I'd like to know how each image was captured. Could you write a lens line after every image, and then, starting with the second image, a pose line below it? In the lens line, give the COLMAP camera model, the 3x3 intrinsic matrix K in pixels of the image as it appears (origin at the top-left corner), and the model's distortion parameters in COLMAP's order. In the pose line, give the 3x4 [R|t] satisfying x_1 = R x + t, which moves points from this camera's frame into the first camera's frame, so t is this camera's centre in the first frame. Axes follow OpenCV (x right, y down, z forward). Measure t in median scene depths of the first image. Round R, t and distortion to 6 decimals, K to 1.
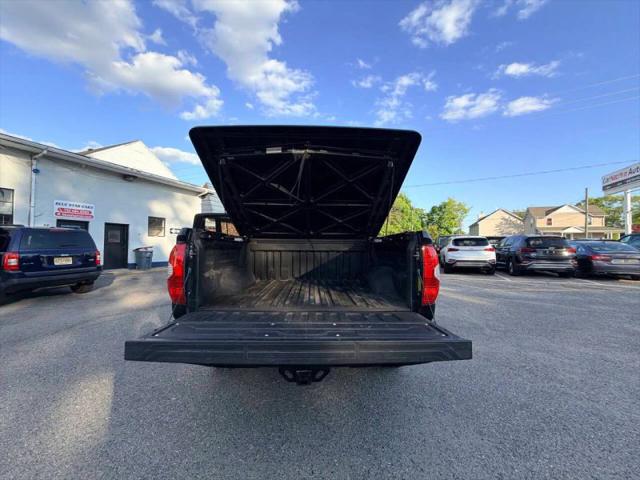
lens RADIAL K [[260.9, 0, 325.9], [0, 260.9, 243.5], [0, 0, 1]] dist [-0.002756, 0.000152]
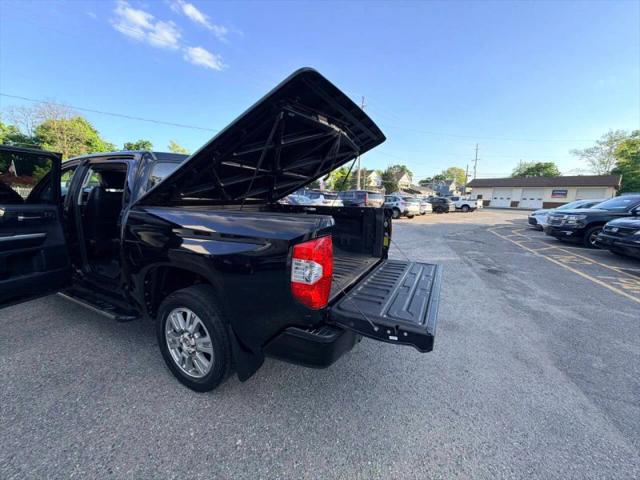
lens RADIAL K [[255.7, 0, 320.5], [0, 255.7, 238.8], [0, 0, 1]] dist [0.000260, 0.000043]
pose [[0.490261, -0.136081, 0.860887, -0.209721], [-0.032865, 0.984147, 0.174281, -0.021184], [-0.870956, -0.113736, 0.478017, 0.108894]]
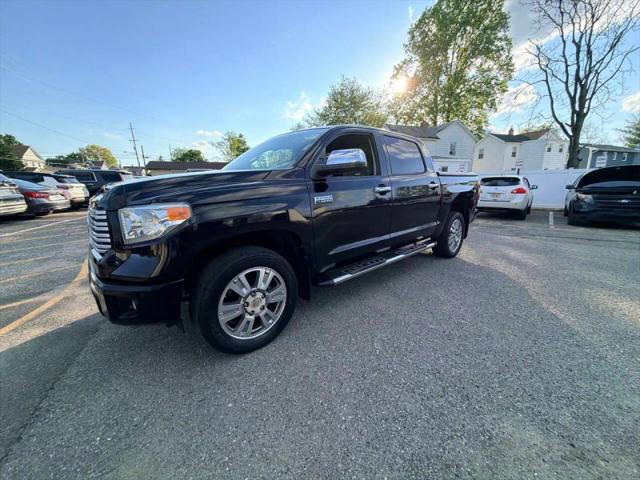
lens RADIAL K [[255.7, 0, 319.5], [0, 255.7, 236.6], [0, 0, 1]] dist [0.000260, 0.000043]
pose [[-0.639531, -0.158425, 0.752264, -0.276756], [-0.004756, 0.979332, 0.202202, 0.007267], [-0.768750, 0.125736, -0.627067, 0.686203]]
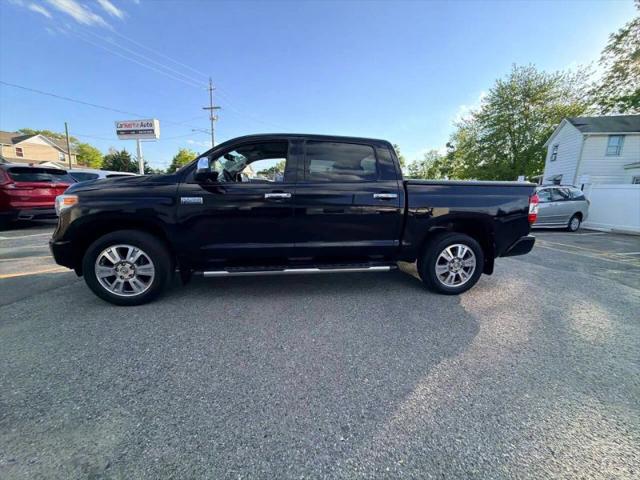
lens RADIAL K [[255.7, 0, 320.3], [0, 255.7, 237.5], [0, 0, 1]] dist [0.000260, 0.000043]
pose [[-0.113503, -0.185028, 0.976157, -0.375921], [-0.036020, 0.982626, 0.182066, 0.005448], [-0.992884, -0.014496, -0.118196, 0.461365]]
